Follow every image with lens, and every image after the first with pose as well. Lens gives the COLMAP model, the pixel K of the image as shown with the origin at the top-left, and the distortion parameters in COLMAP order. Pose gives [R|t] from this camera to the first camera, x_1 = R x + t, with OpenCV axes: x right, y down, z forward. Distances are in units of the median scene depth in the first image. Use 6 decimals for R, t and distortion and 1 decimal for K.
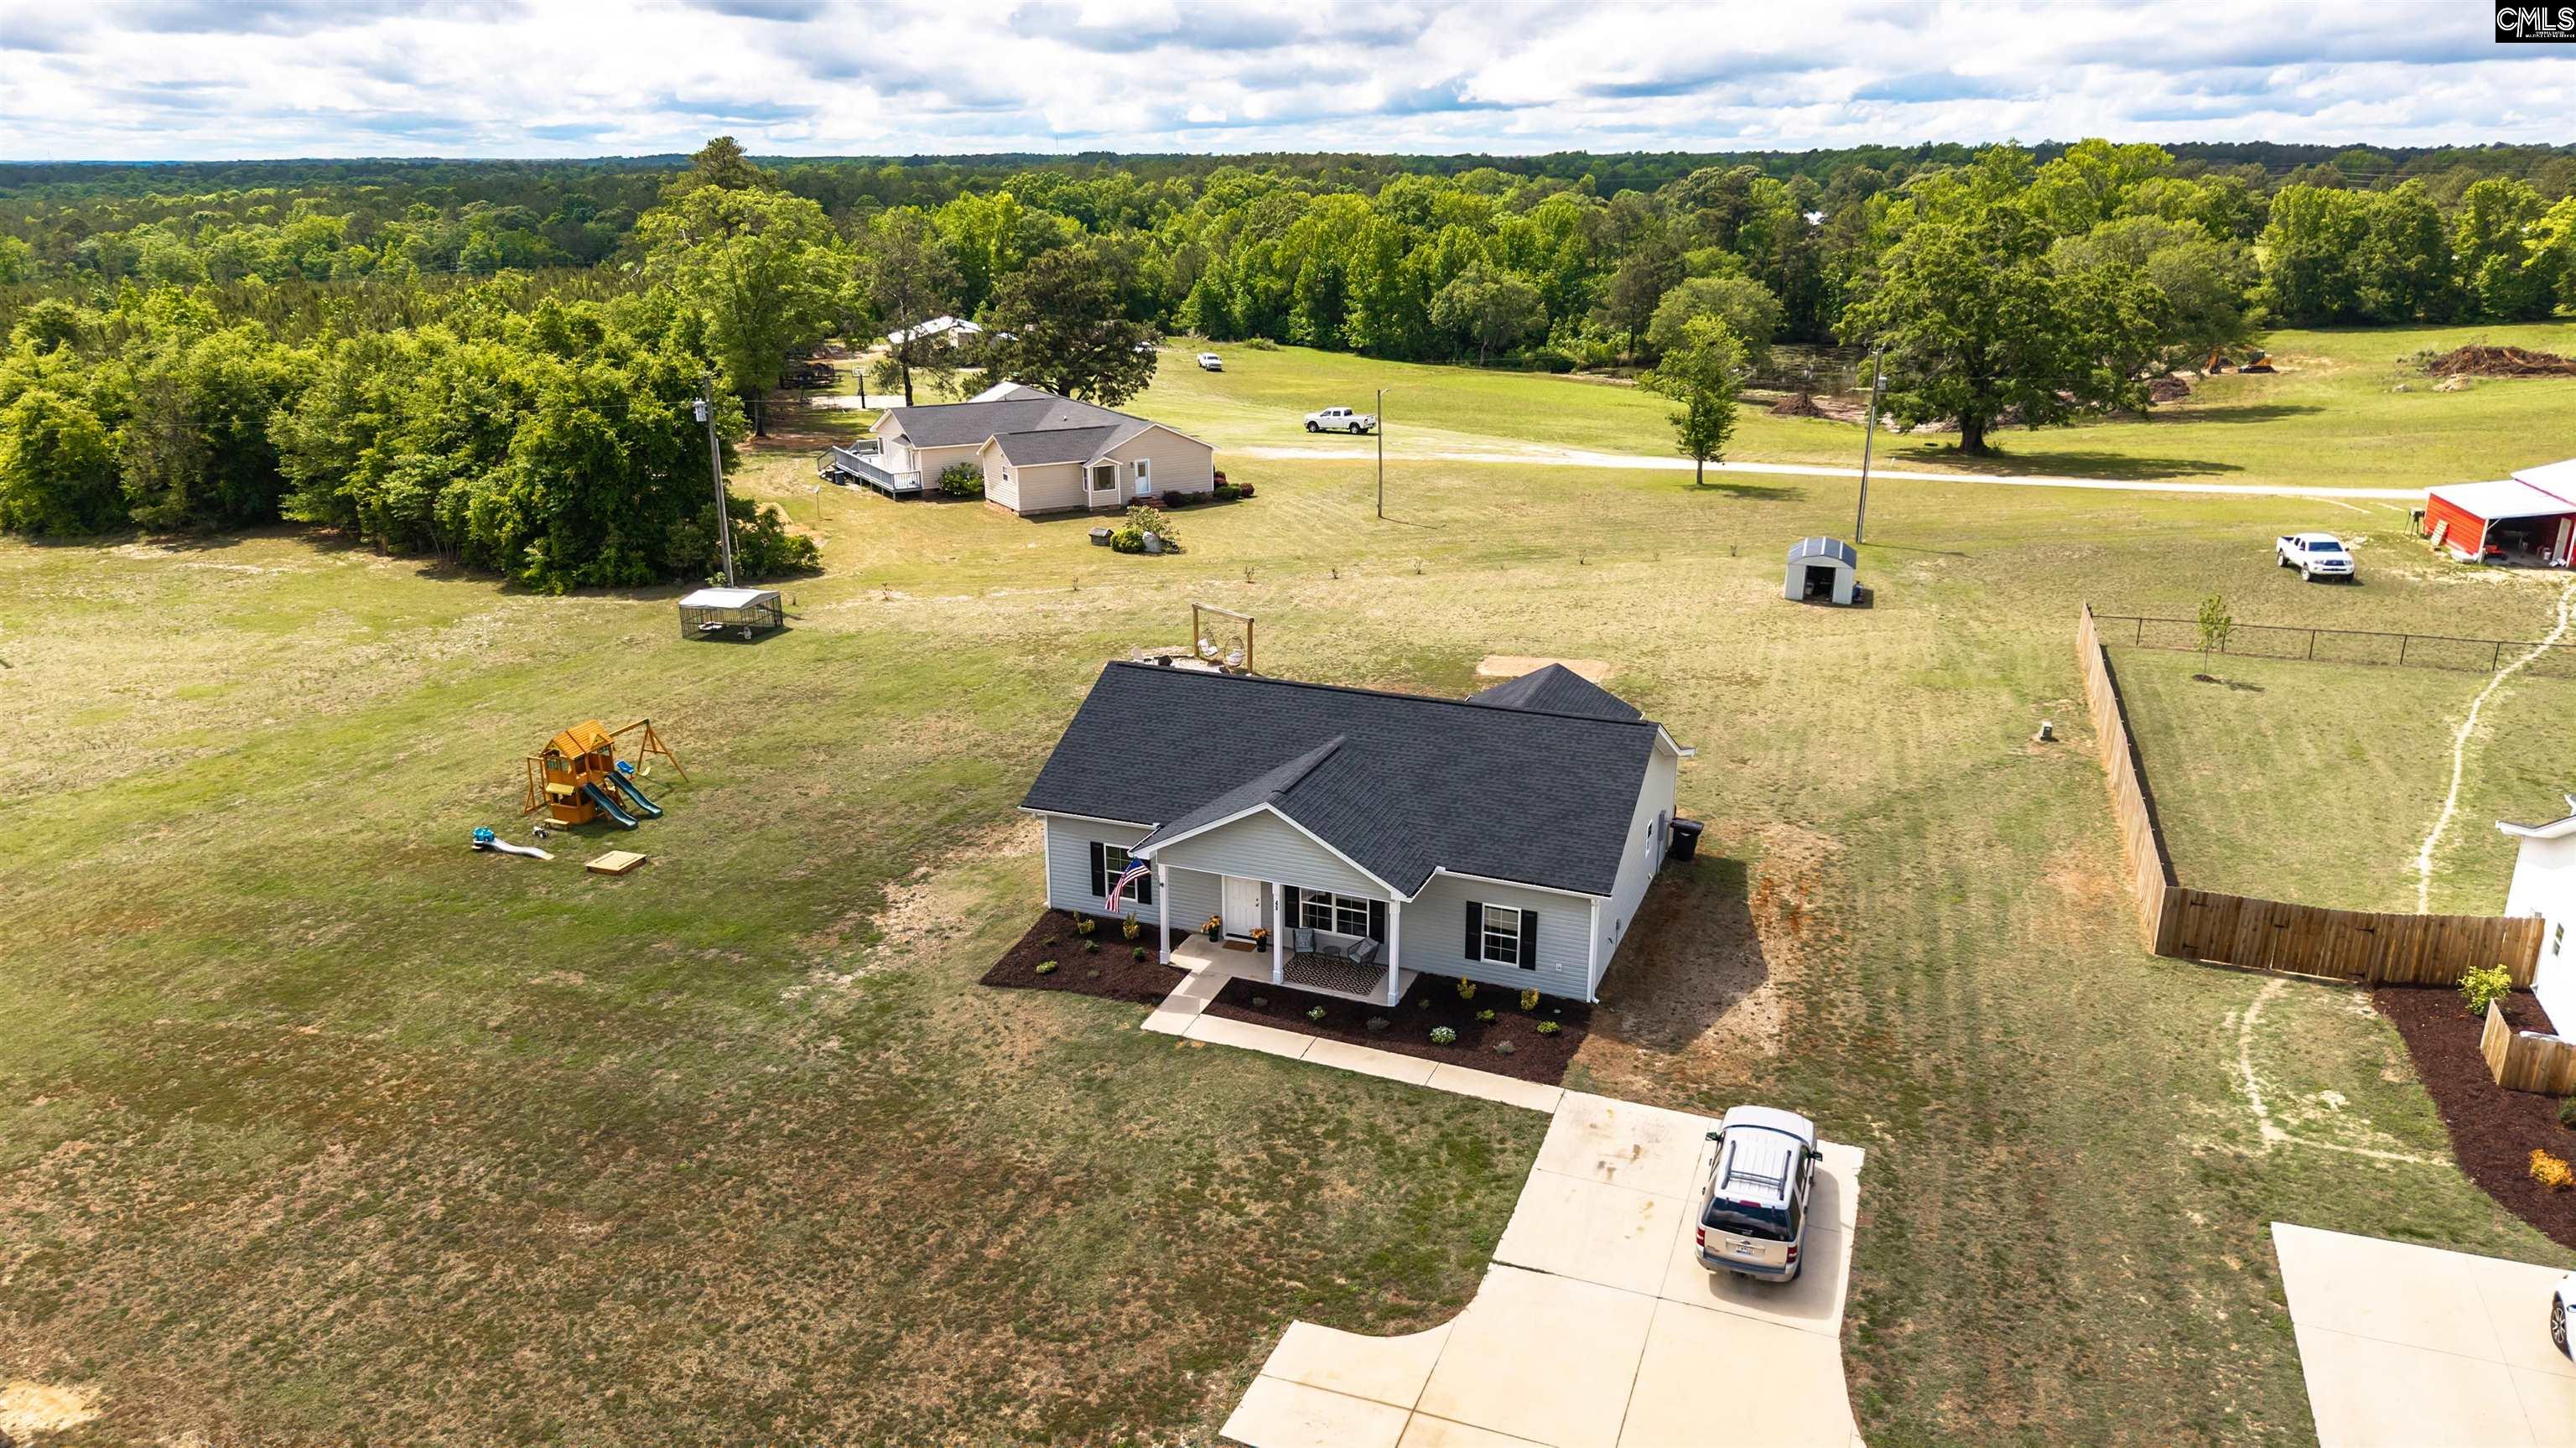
lens RADIAL K [[1704.5, 0, 1291.9], [0, 1704.5, 733.9], [0, 0, 1]] dist [0.018259, -0.022402]
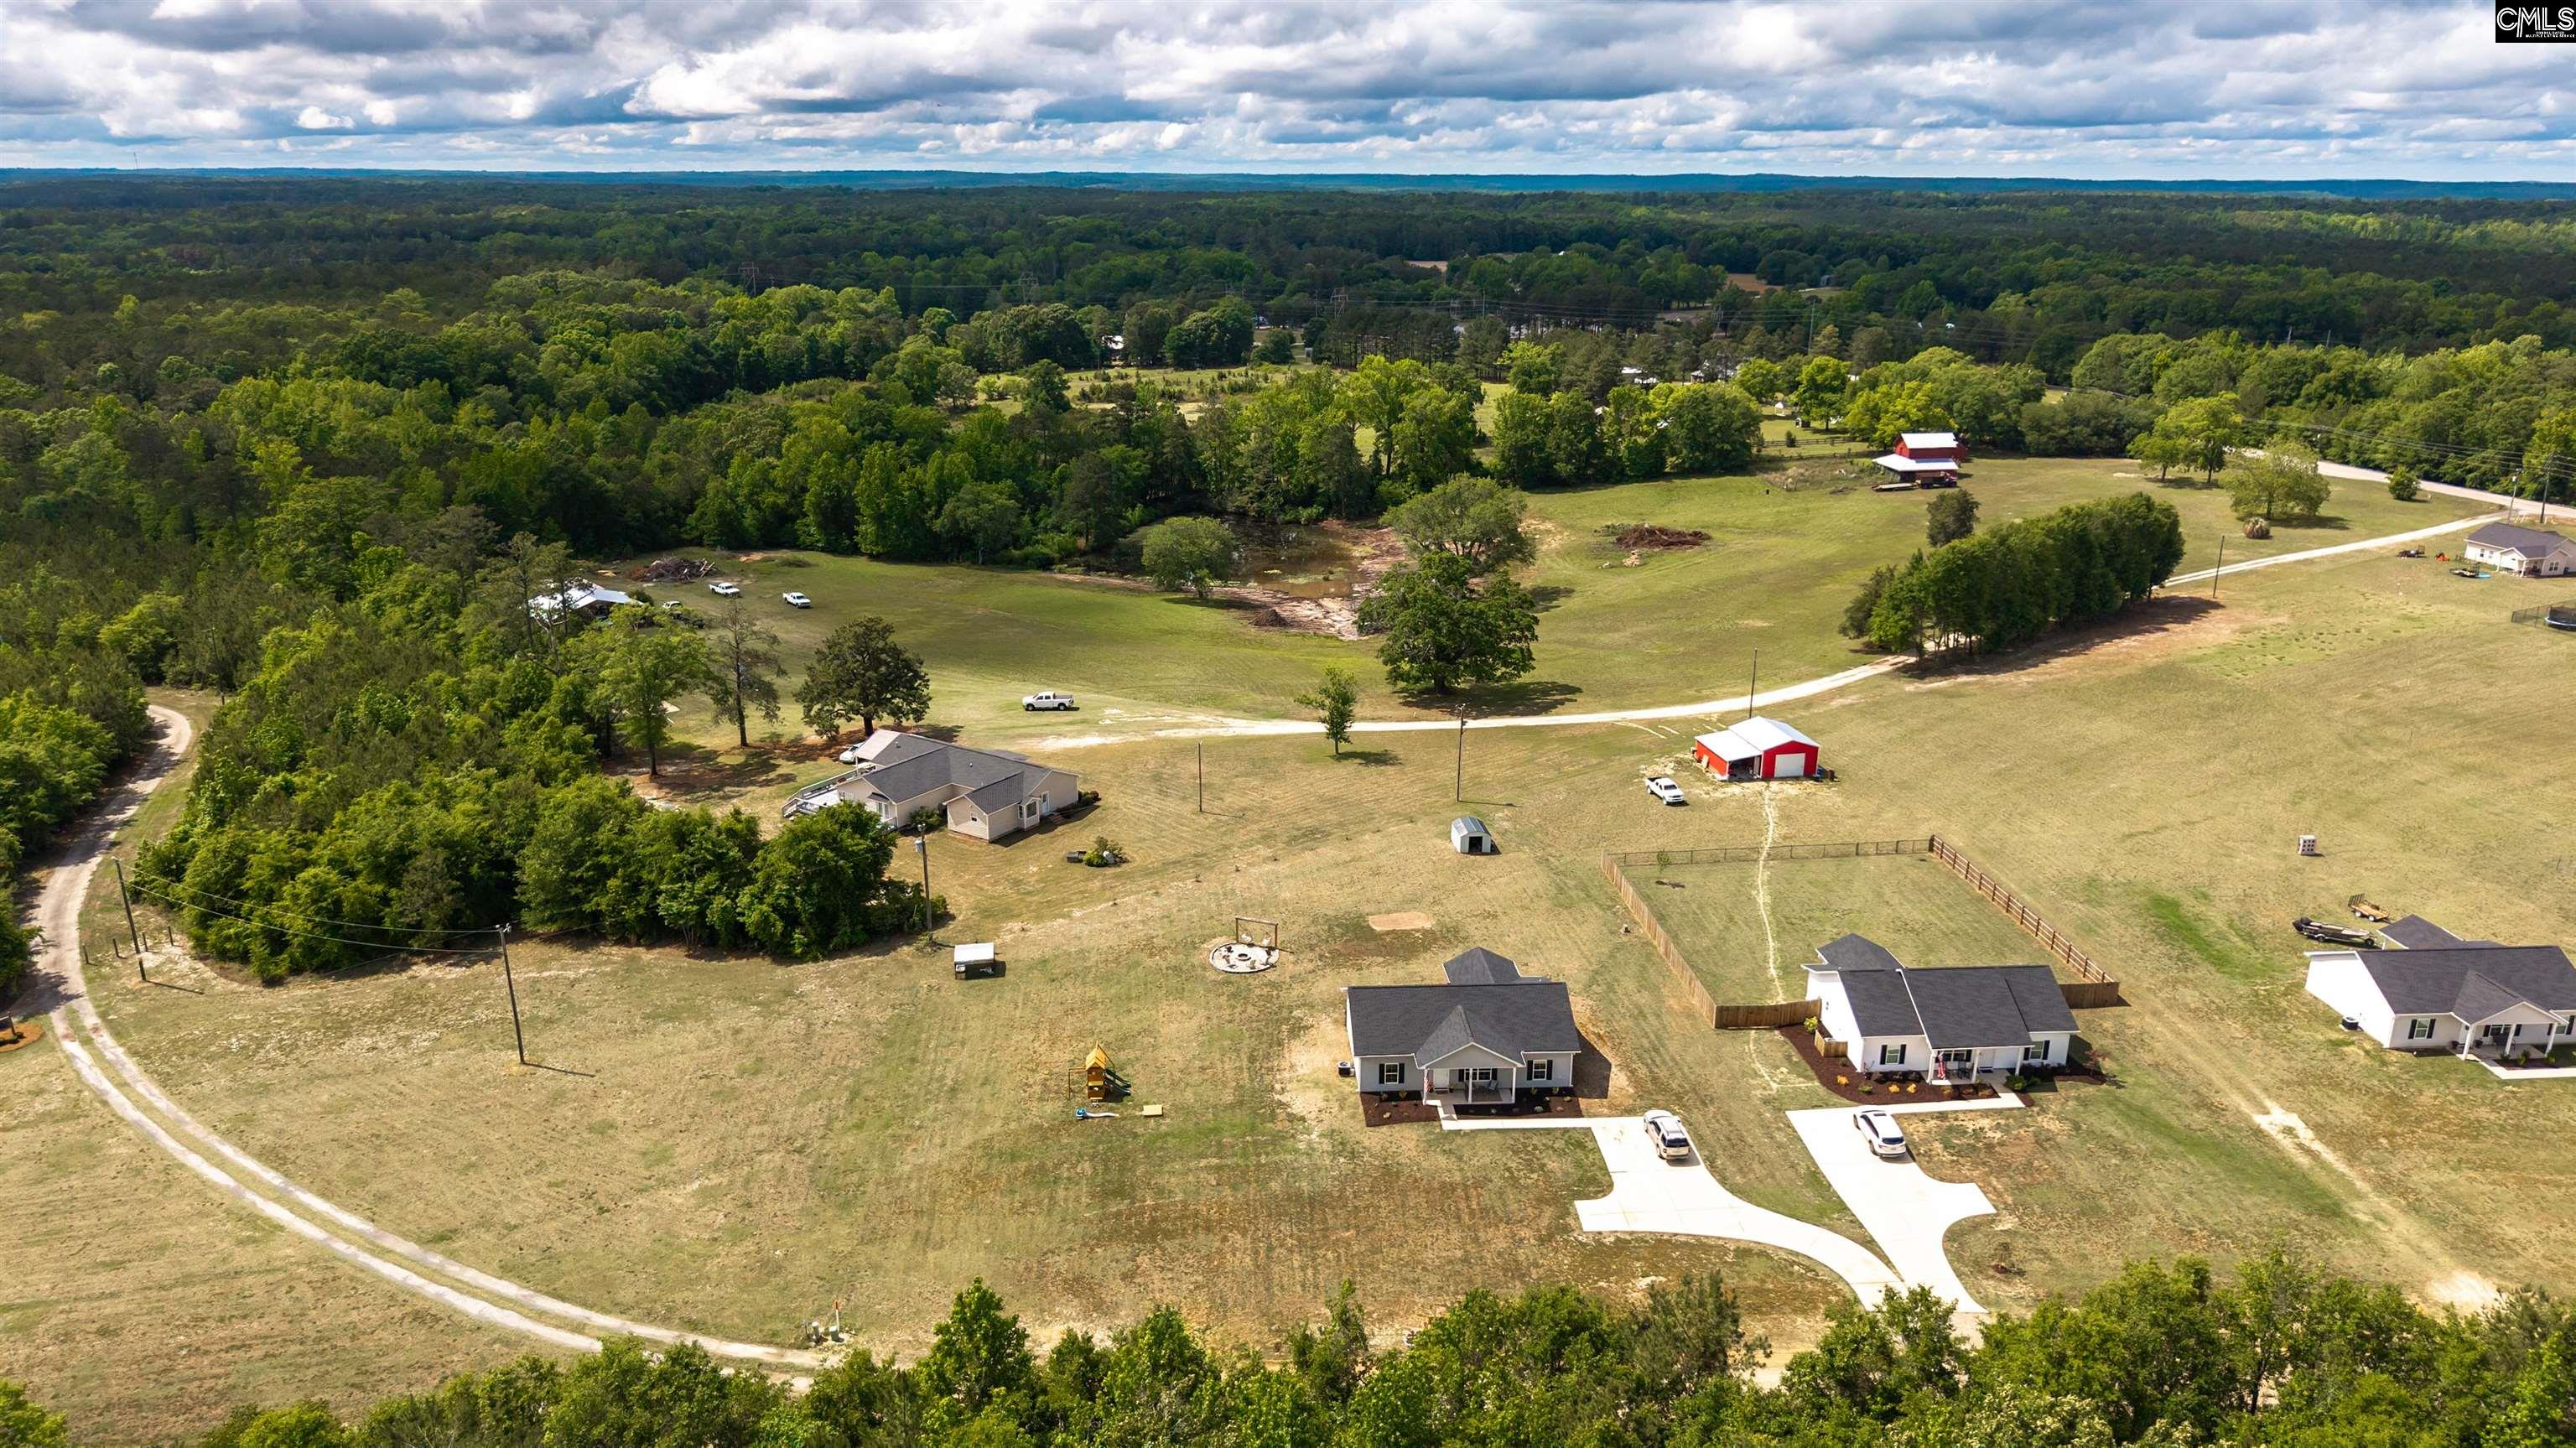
lens RADIAL K [[1731.6, 0, 1287.8], [0, 1731.6, 674.7], [0, 0, 1]] dist [0.032592, -0.049436]
pose [[0.900797, -0.111534, 0.419672, -1.075678], [0.128322, 0.991661, -0.011885, -0.427569], [-0.414847, 0.064559, 0.907598, -1.157739]]
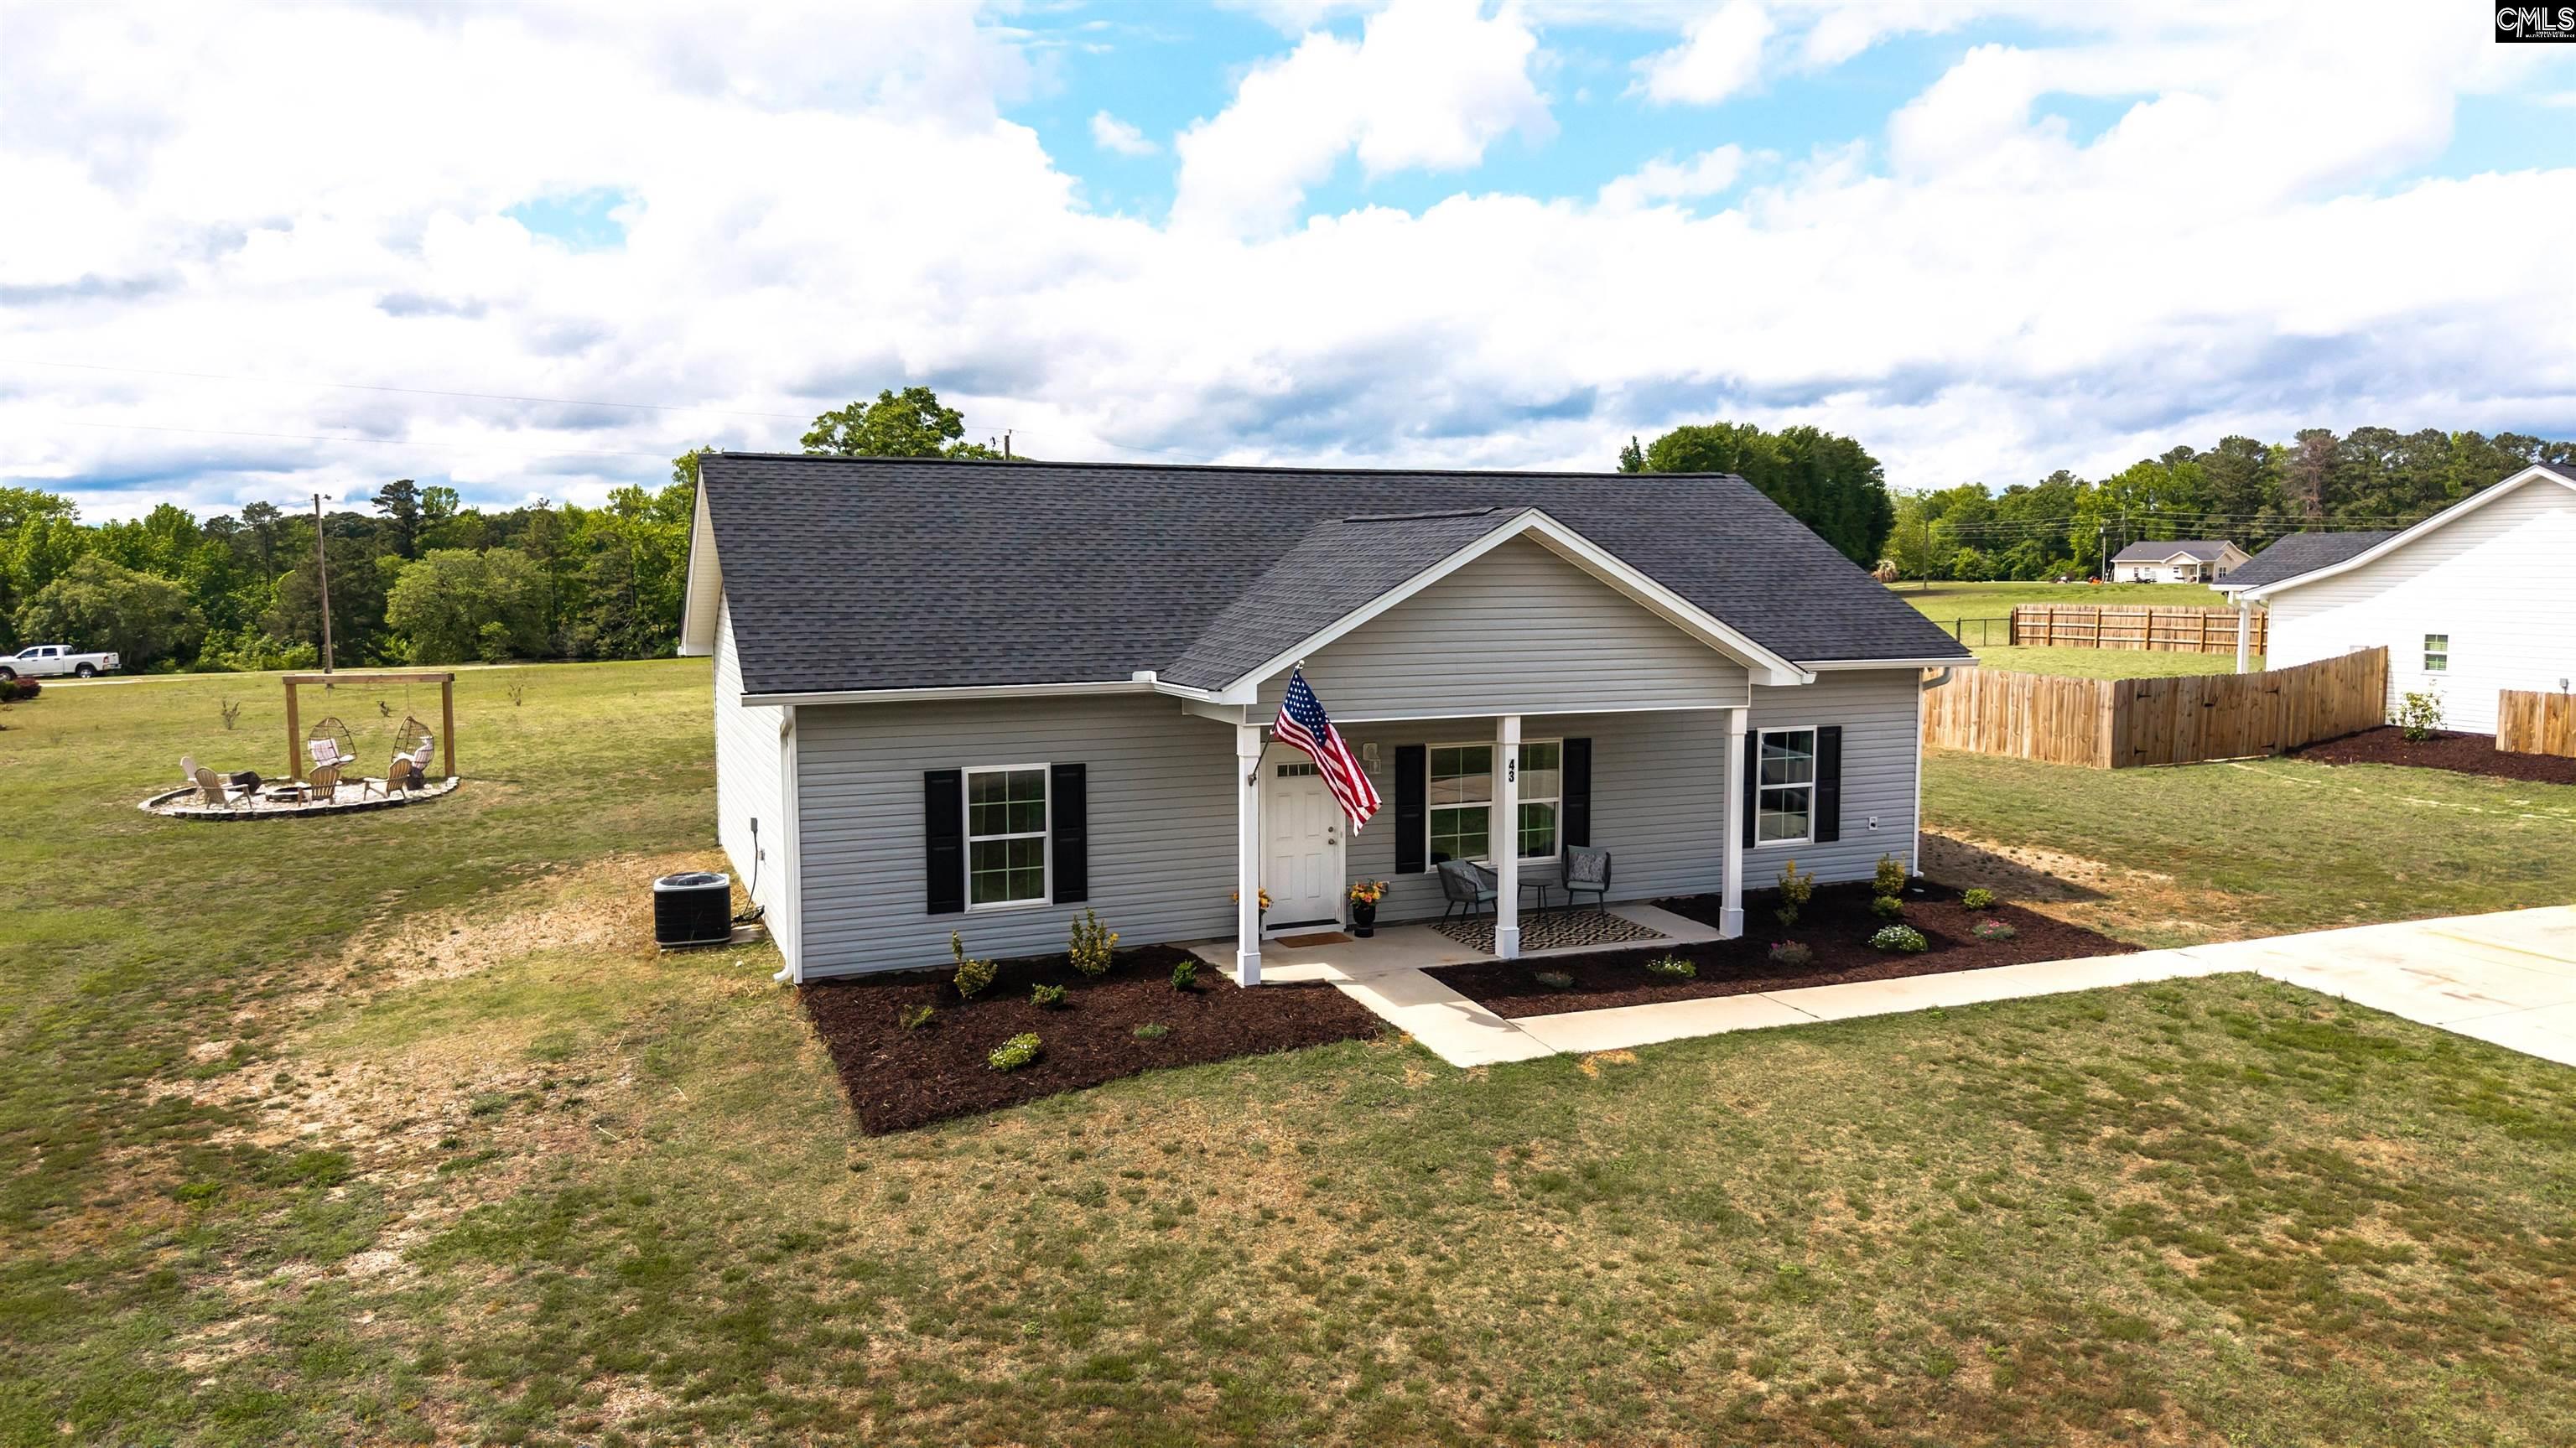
lens RADIAL K [[1731.6, 0, 1287.8], [0, 1731.6, 674.7], [0, 0, 1]] dist [0.032592, -0.049436]
pose [[0.708641, -0.047717, 0.703954, -0.285138], [0.227262, 0.959975, -0.163705, 0.106423], [-0.667967, 0.275990, 0.691122, 0.545849]]
